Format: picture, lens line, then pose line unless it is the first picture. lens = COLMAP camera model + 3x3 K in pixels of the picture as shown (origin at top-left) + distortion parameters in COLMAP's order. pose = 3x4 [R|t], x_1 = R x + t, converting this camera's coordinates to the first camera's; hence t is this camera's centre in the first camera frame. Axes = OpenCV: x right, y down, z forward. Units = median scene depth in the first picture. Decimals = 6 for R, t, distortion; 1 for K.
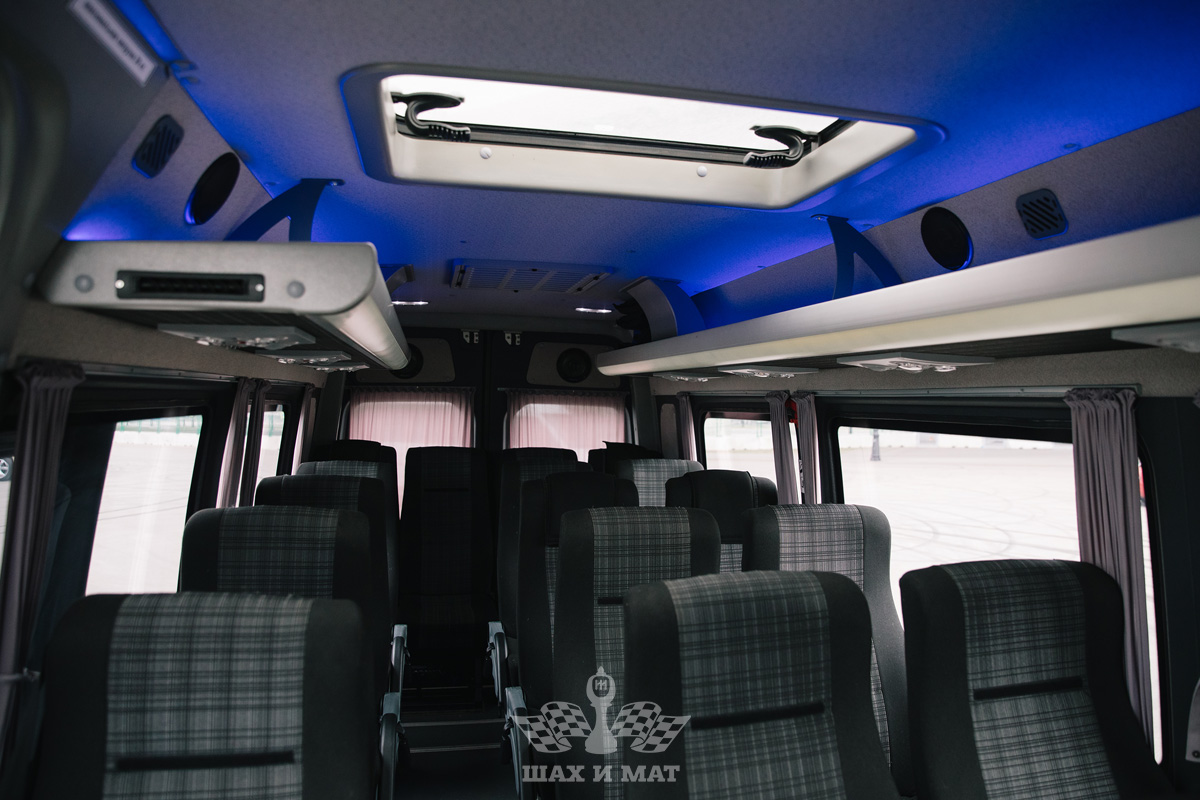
lens RADIAL K [[844.1, 0, 606.8], [0, 844.1, 400.7], [0, 0, 1]] dist [-0.118635, 0.095204]
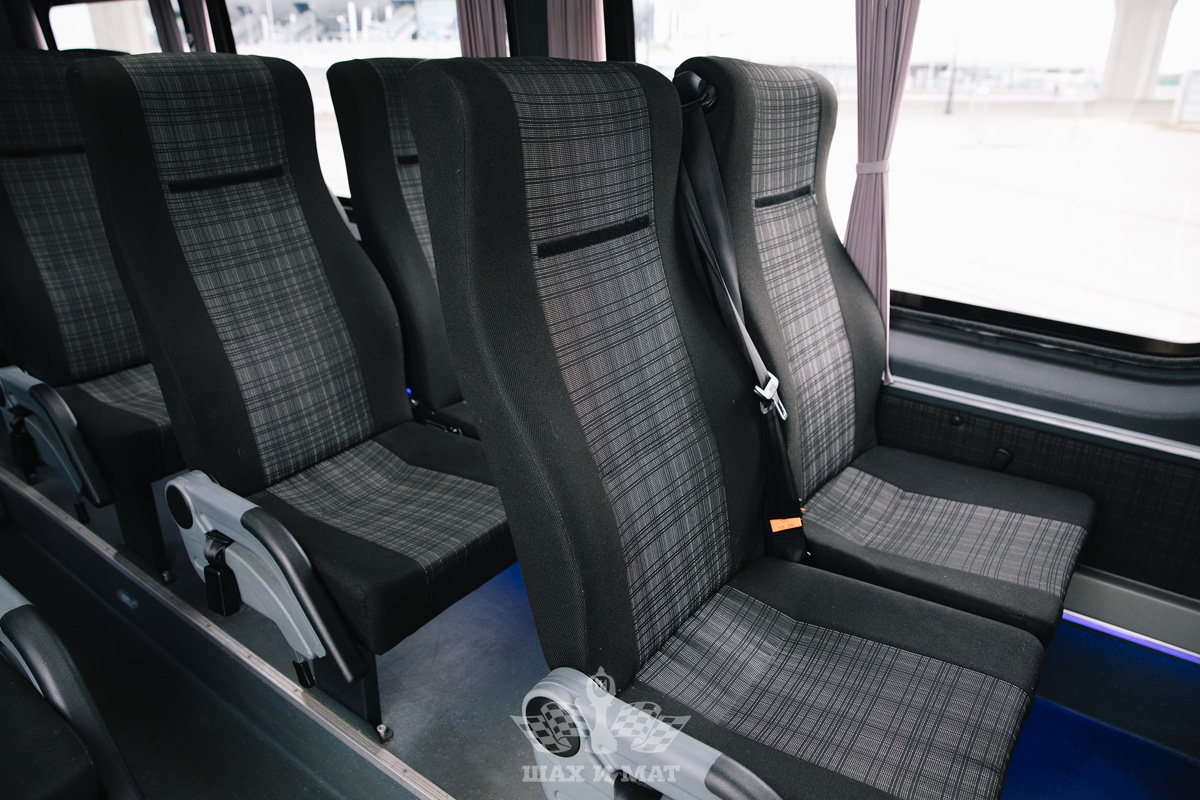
lens RADIAL K [[823.4, 0, 602.3], [0, 823.4, 403.3], [0, 0, 1]] dist [-0.114817, 0.083524]
pose [[0.748748, -0.249071, 0.614280, -0.168837], [-0.008089, 0.923217, 0.384194, 0.220606], [-0.662806, -0.292633, 0.689242, -0.166564]]
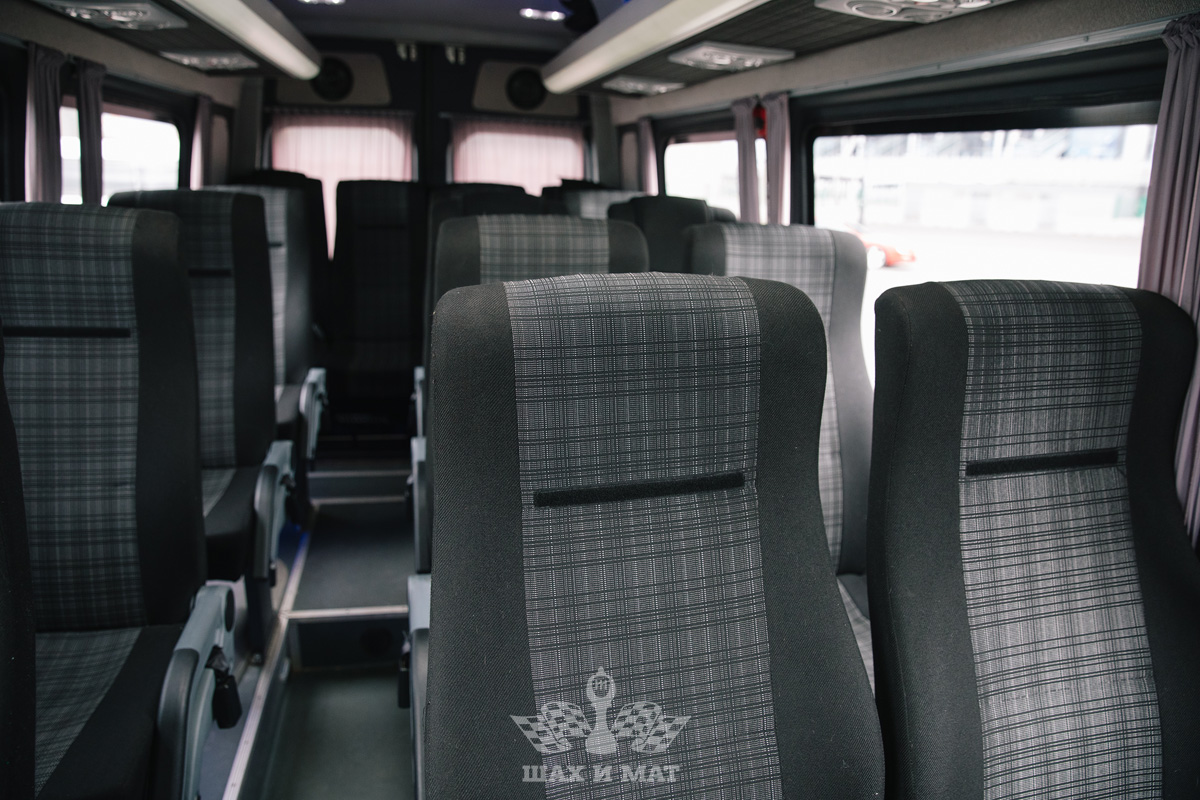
lens RADIAL K [[806.3, 0, 600.0], [0, 806.3, 400.0], [0, 0, 1]] dist [-0.114869, 0.071550]
pose [[0.999707, 0.023388, 0.006232, 0.133065], [-0.024198, 0.960024, 0.278869, 0.124703], [0.000539, -0.278938, 0.960309, 0.375642]]
